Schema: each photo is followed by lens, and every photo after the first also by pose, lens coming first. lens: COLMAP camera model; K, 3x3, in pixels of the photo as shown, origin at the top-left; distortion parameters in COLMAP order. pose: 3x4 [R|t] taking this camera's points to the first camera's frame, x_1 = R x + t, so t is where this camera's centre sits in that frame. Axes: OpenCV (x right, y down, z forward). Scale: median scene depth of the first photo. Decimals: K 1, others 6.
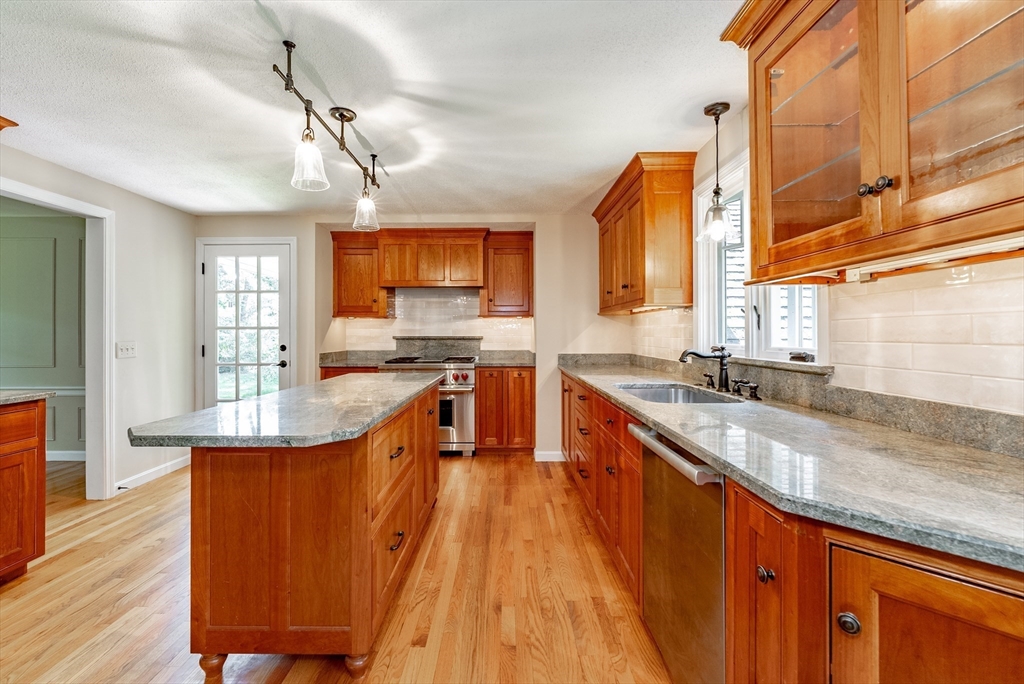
lens RADIAL K [[424.5, 0, 500.3], [0, 424.5, 331.5], [0, 0, 1]] dist [-0.001236, -0.000022]
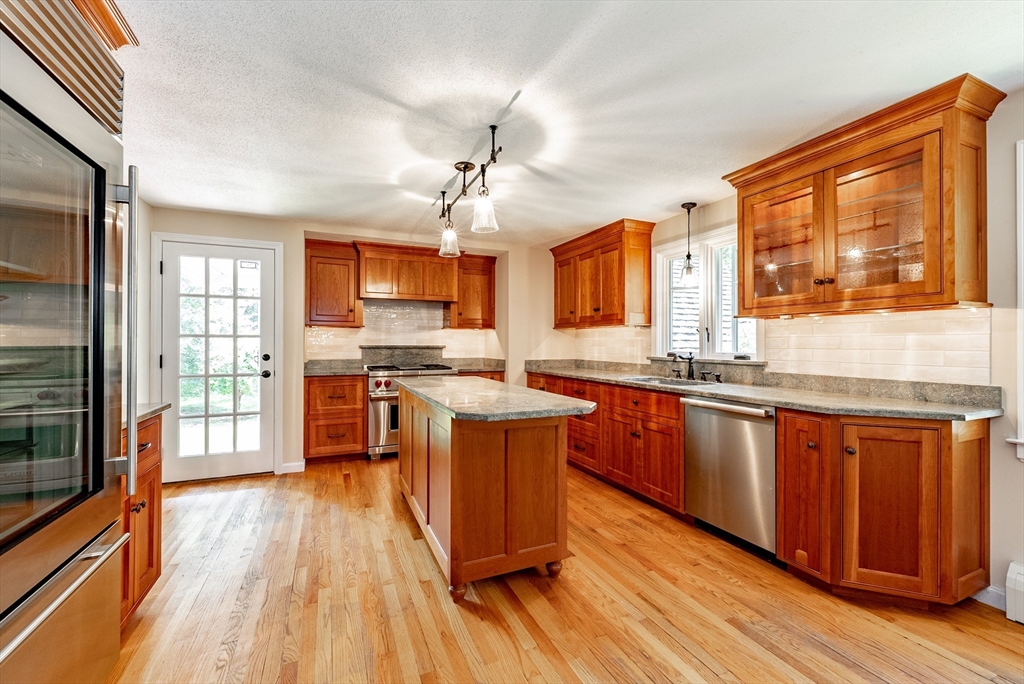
lens RADIAL K [[422.9, 0, 512.0], [0, 422.9, 342.0], [0, 0, 1]] dist [-0.000740, -0.000047]
pose [[0.908735, 0.005619, 0.417336, -0.615064], [-0.006429, 0.999979, 0.000534, -0.000063], [-0.417324, -0.003169, 0.908752, -0.149002]]
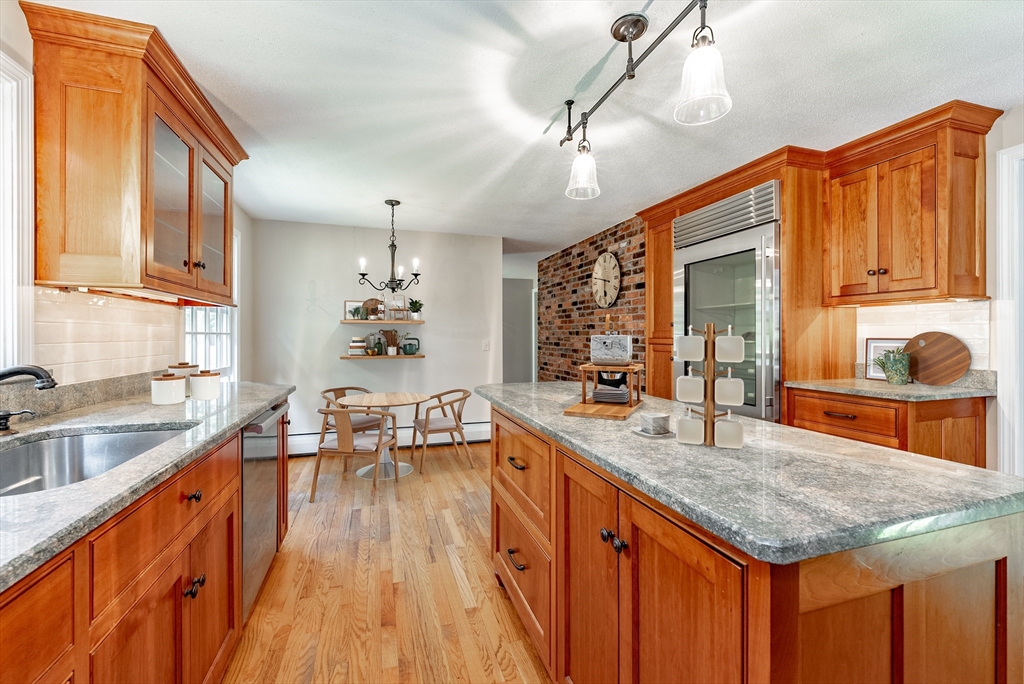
lens RADIAL K [[431.7, 0, 512.9], [0, 431.7, 338.2], [0, 0, 1]] dist [-0.001671, -0.000118]
pose [[-0.946237, 0.003629, -0.323455, 0.043146], [0.003487, 0.999993, 0.001017, 0.008180], [0.323457, -0.000166, -0.946243, 1.319085]]
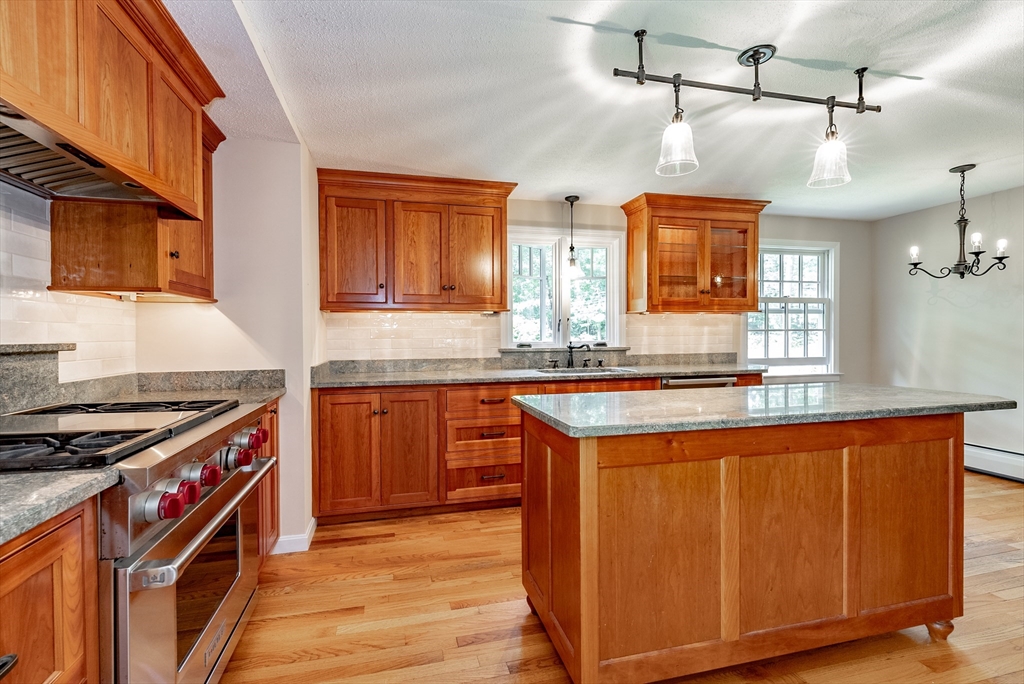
lens RADIAL K [[431.7, 0, 512.9], [0, 431.7, 338.2], [0, 0, 1]] dist [-0.001671, -0.000118]
pose [[-0.249458, -0.002612, 0.968382, -0.851553], [0.003103, 0.999989, 0.003497, 0.012565], [-0.968381, 0.003877, -0.249447, 1.311276]]
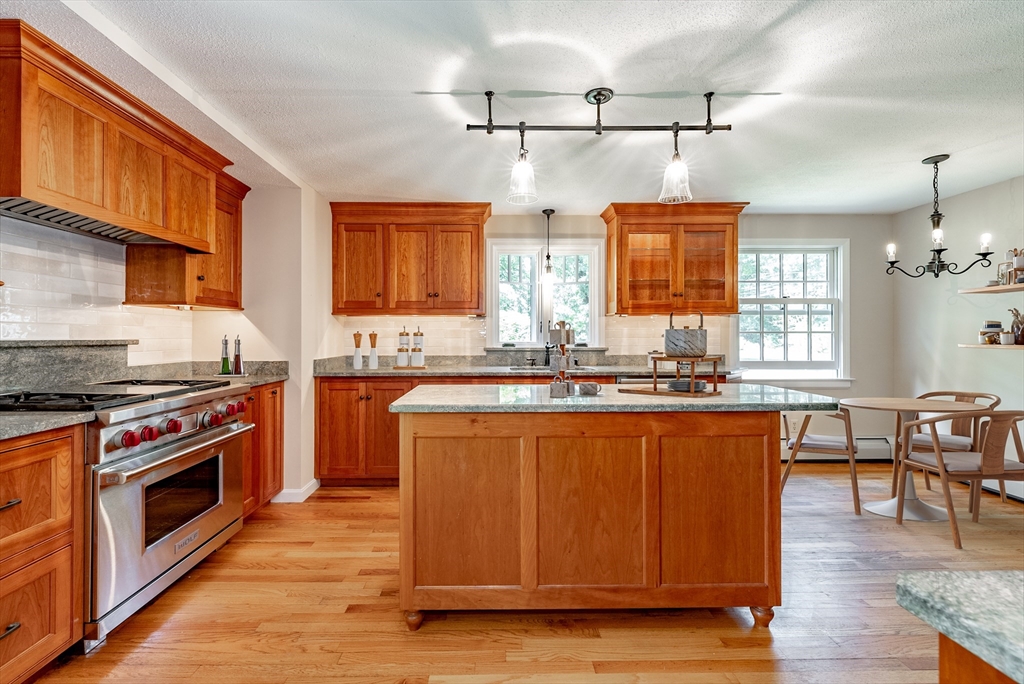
lens RADIAL K [[424.5, 0, 500.3], [0, 424.5, 331.5], [0, 0, 1]] dist [-0.001236, -0.000022]
pose [[-0.025527, 0.011884, 0.999603, -1.037660], [-0.003469, 0.999922, -0.011977, 0.010673], [-0.999668, -0.003774, -0.025484, 0.992556]]
